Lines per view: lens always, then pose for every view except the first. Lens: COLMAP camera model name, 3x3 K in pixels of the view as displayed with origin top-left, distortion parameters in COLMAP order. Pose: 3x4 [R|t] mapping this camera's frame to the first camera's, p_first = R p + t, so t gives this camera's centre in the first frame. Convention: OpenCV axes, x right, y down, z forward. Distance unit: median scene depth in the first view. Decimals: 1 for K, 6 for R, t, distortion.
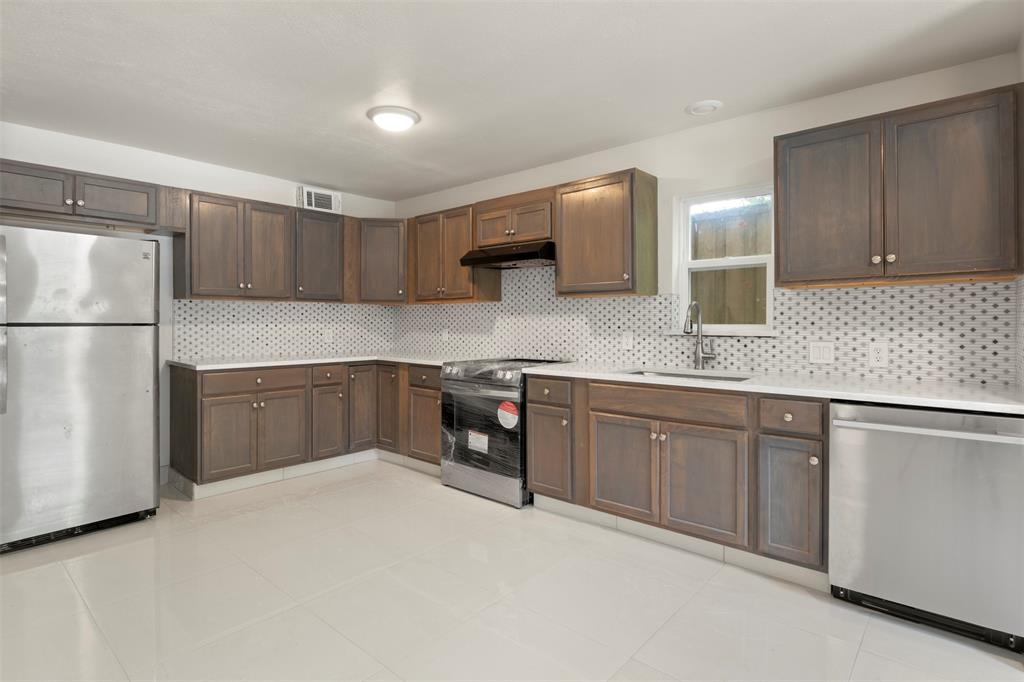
lens RADIAL K [[516.3, 0, 510.5], [0, 516.3, 322.5], [0, 0, 1]] dist [-0.011303, 0.000689]
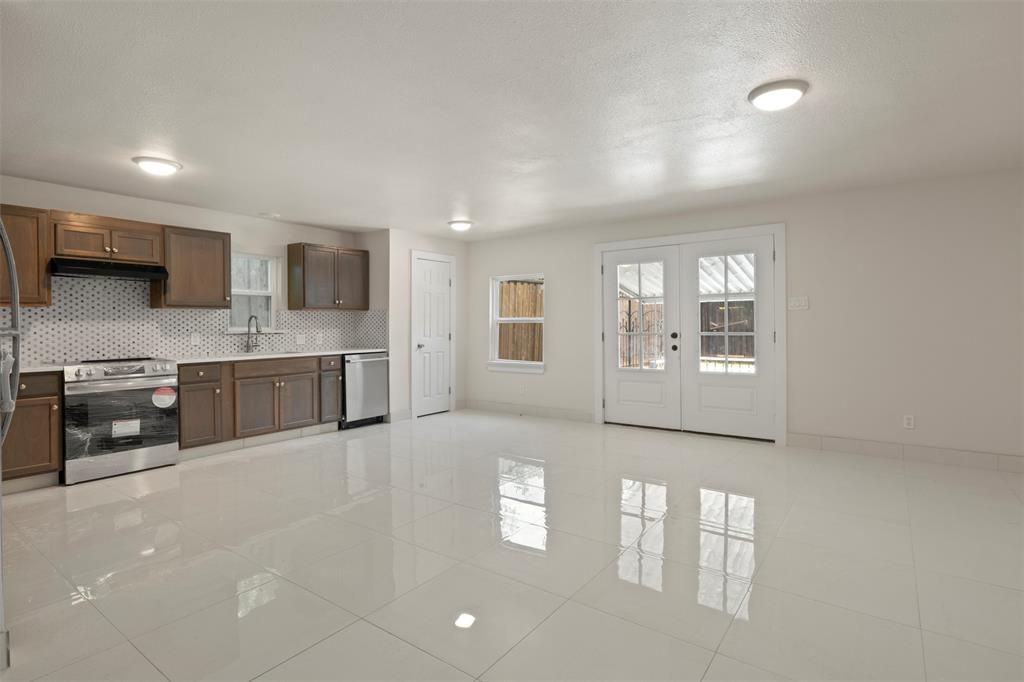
lens RADIAL K [[516.3, 0, 510.5], [0, 516.3, 322.5], [0, 0, 1]] dist [-0.011303, 0.000689]
pose [[-0.086072, 0.002964, 0.996284, -1.368321], [0.007022, 0.999973, -0.002368, -0.002619], [-0.996264, 0.006792, -0.086091, 0.229319]]
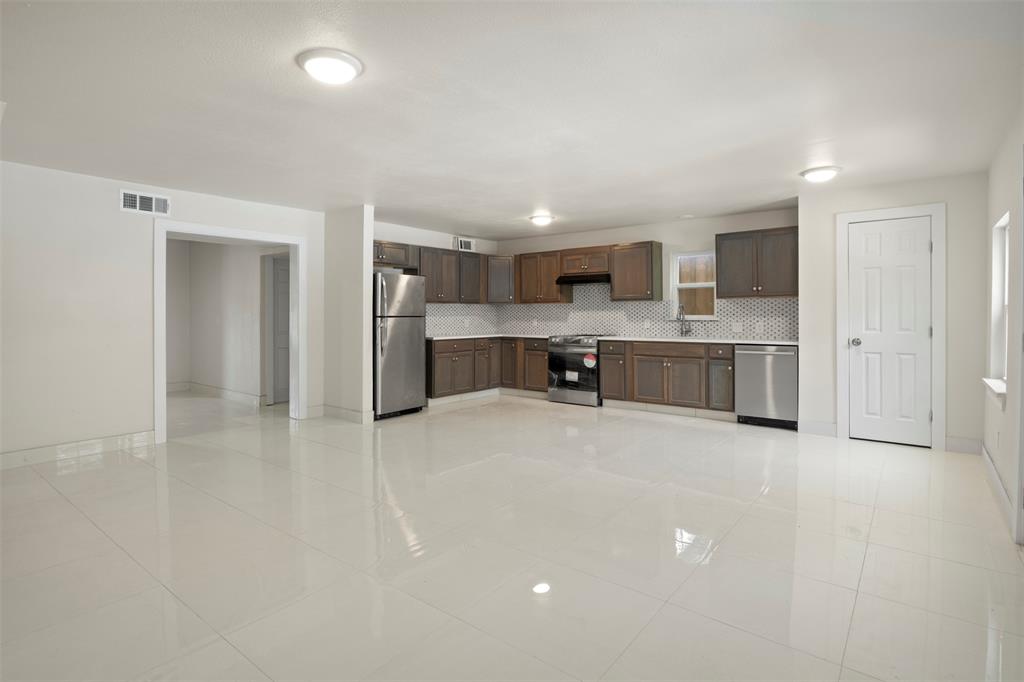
lens RADIAL K [[516.3, 0, 510.5], [0, 516.3, 322.5], [0, 0, 1]] dist [-0.011303, 0.000689]
pose [[0.998731, -0.006391, 0.049963, -0.407118], [0.005721, 0.999892, 0.013536, 0.000584], [-0.050044, -0.013233, 0.998659, -0.977183]]
